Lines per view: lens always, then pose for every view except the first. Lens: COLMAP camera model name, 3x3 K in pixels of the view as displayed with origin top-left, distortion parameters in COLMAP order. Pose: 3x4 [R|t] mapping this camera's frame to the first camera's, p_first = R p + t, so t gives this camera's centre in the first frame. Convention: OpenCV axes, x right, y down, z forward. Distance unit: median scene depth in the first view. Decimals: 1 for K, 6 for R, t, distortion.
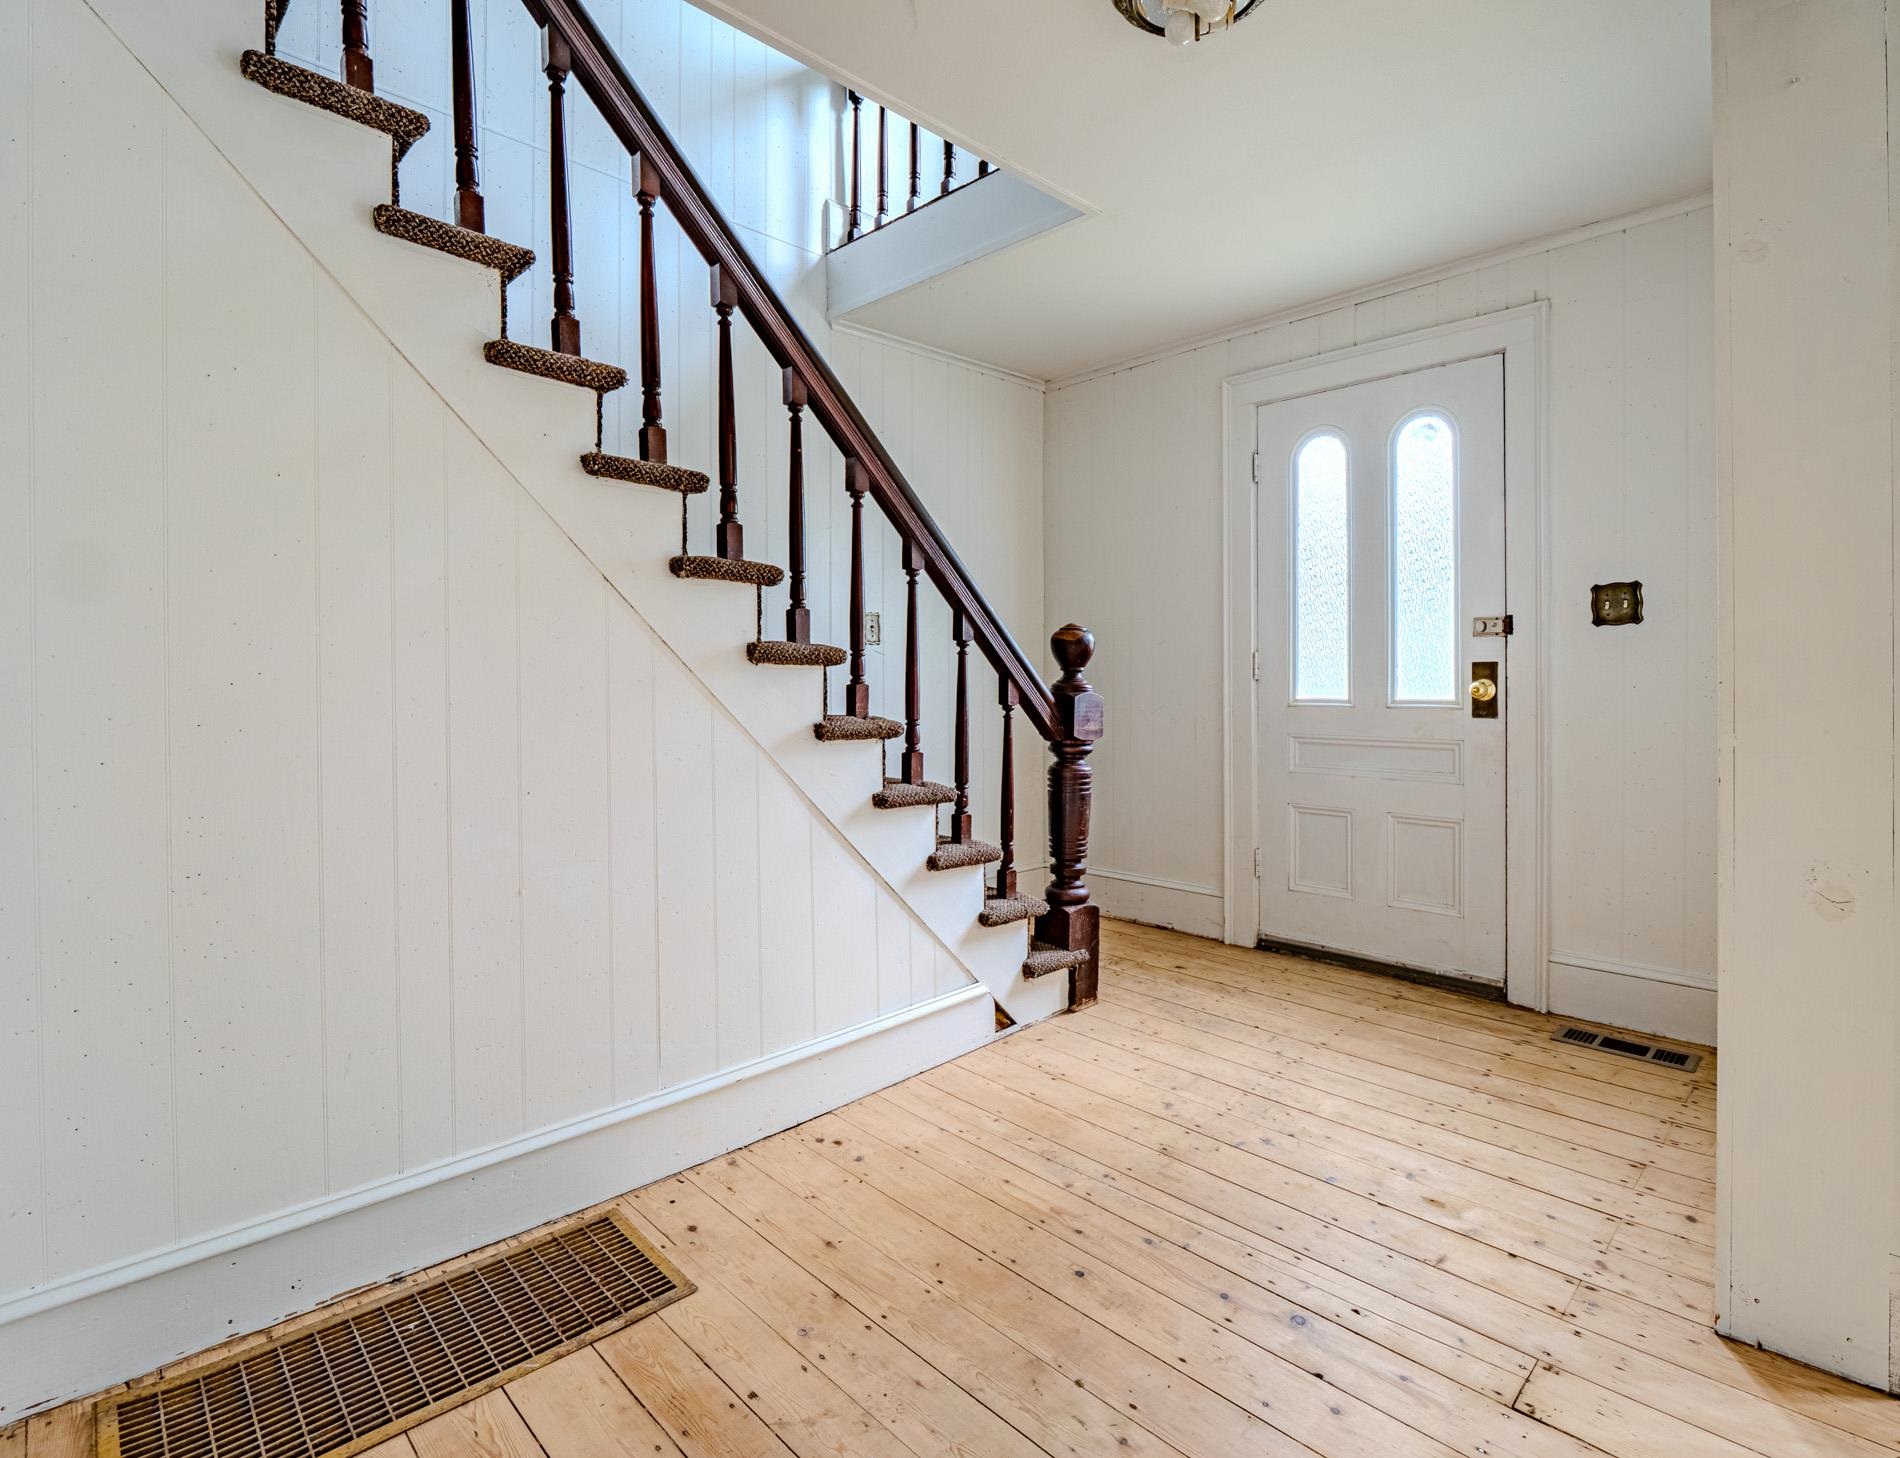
lens RADIAL K [[922.0, 0, 953.6], [0, 922.0, 685.2], [0, 0, 1]] dist [-0.012689, -0.002338]
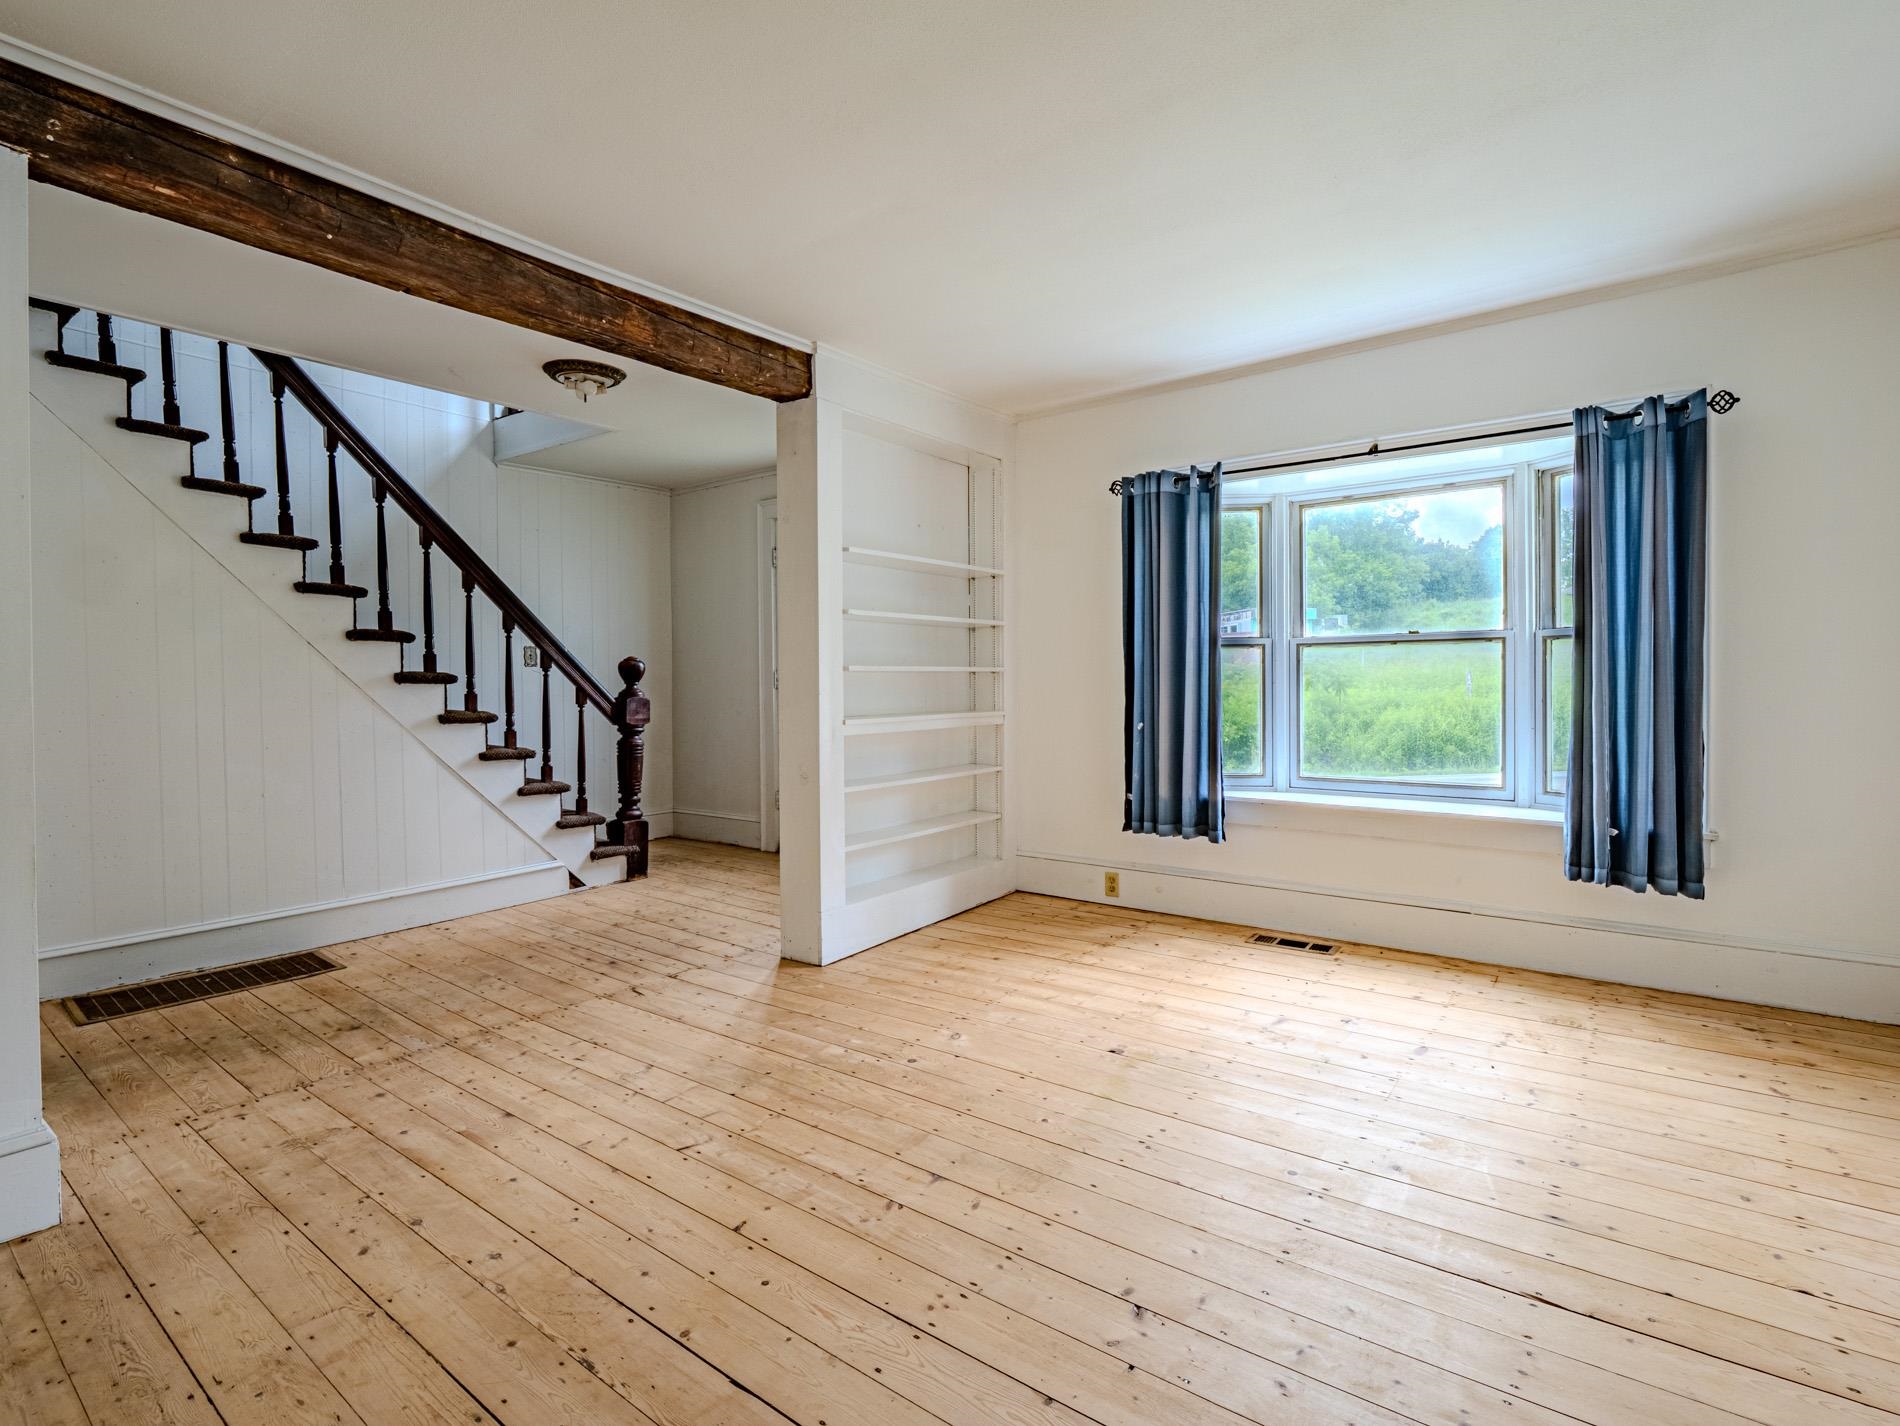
lens RADIAL K [[937.6, 0, 957.3], [0, 937.6, 695.1], [0, 0, 1]] dist [-0.015037, -0.000842]
pose [[0.991881, -0.009021, 0.126851, 0.598545], [0.007896, 0.999925, 0.009370, -0.007280], [-0.126926, -0.008292, 0.991877, -0.935732]]
